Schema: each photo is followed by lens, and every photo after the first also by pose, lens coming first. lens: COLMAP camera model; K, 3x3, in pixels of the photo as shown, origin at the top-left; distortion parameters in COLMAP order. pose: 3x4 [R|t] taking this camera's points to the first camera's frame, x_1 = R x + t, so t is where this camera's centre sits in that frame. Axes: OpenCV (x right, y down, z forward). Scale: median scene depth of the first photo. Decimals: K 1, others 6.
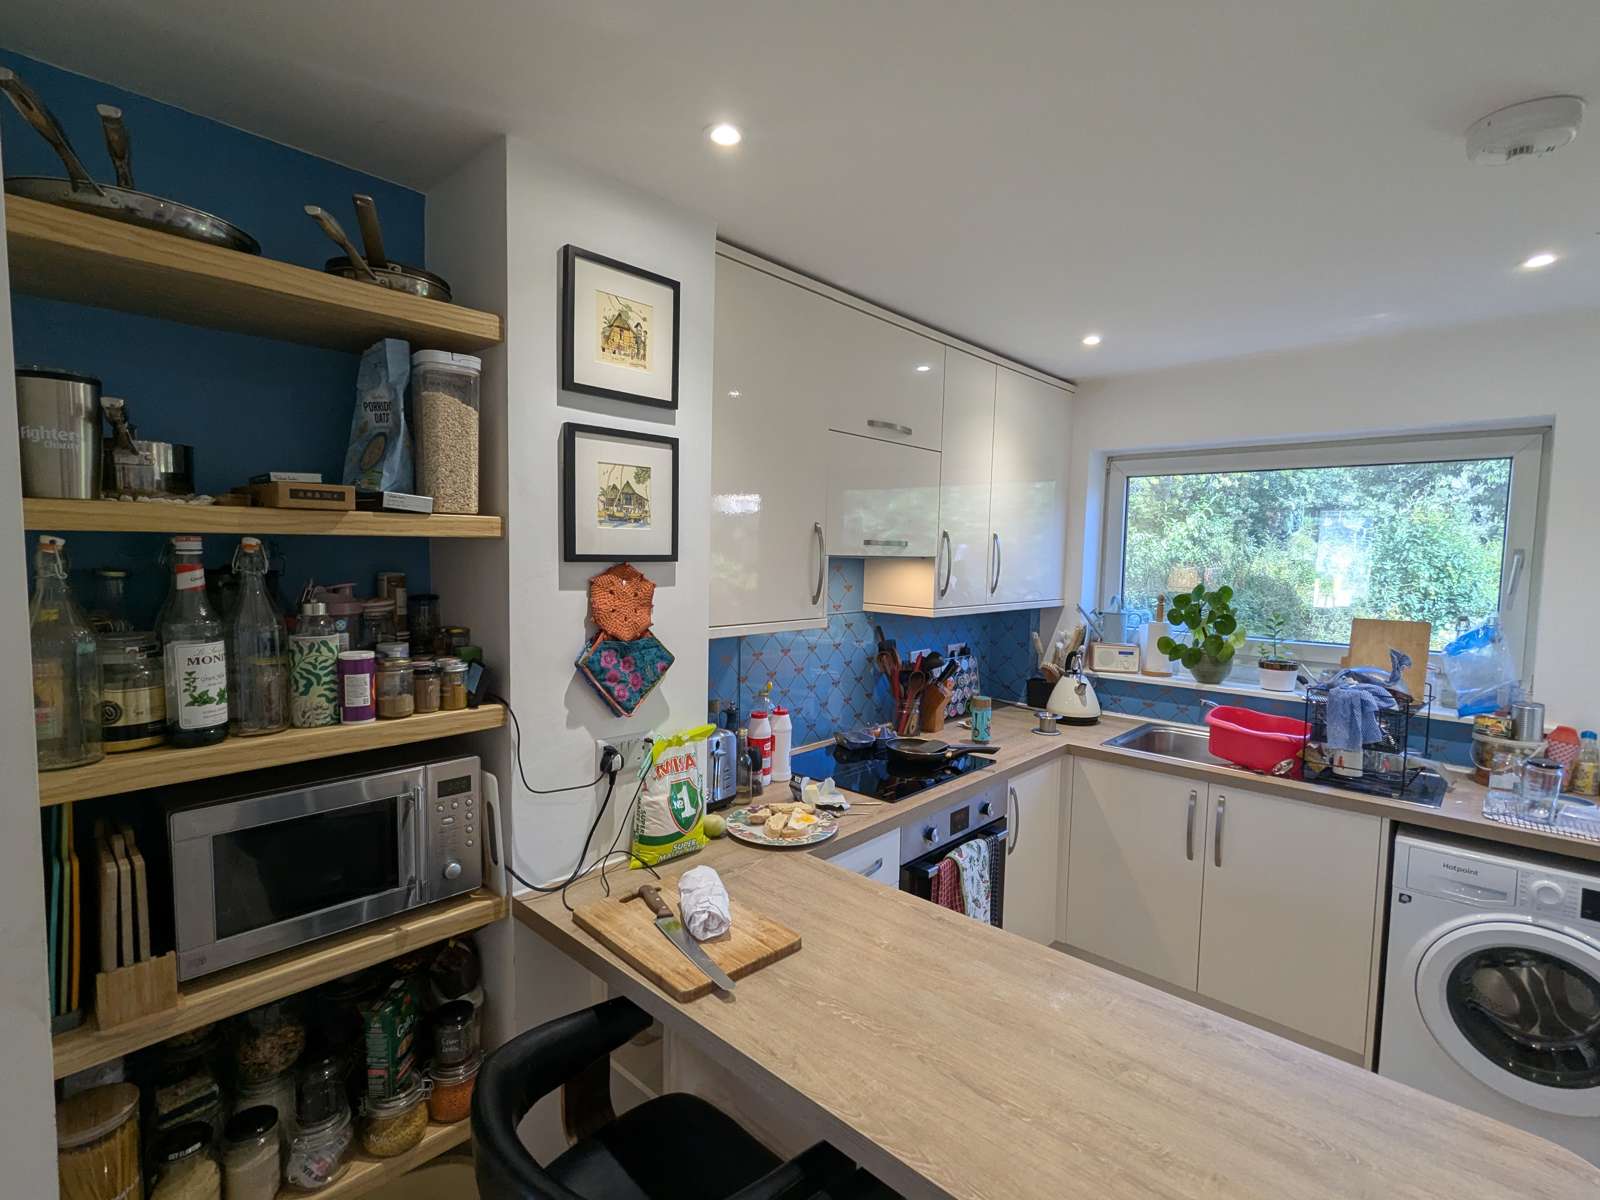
lens RADIAL K [[757.7, 0, 802.6], [0, 757.7, 598.9], [0, 0, 1]] dist [0.000098, -0.000430]
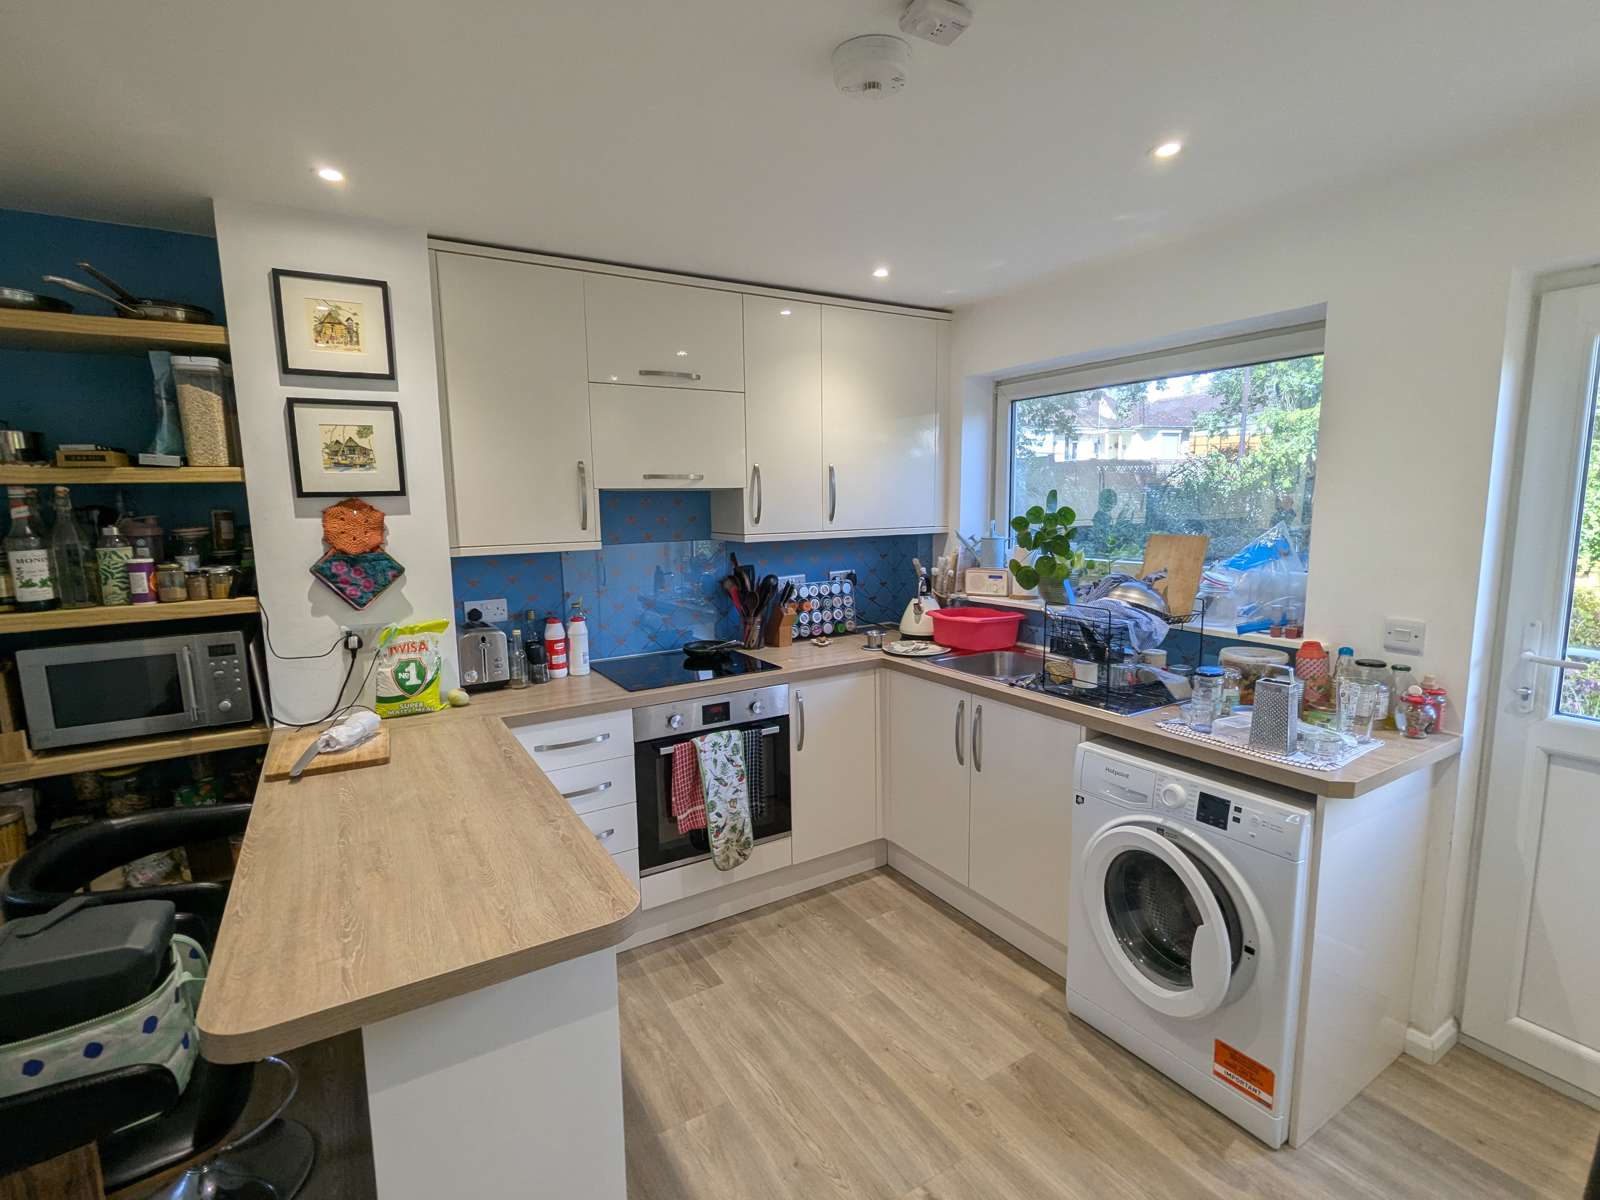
lens RADIAL K [[757.7, 0, 801.4], [0, 757.7, 597.6], [0, 0, 1]] dist [0.000098, -0.000430]
pose [[0.961635, -0.001012, -0.274330, 0.920084], [0.018632, 0.997925, 0.061632, 0.063477], [0.273698, -0.064378, 0.959659, -0.102063]]
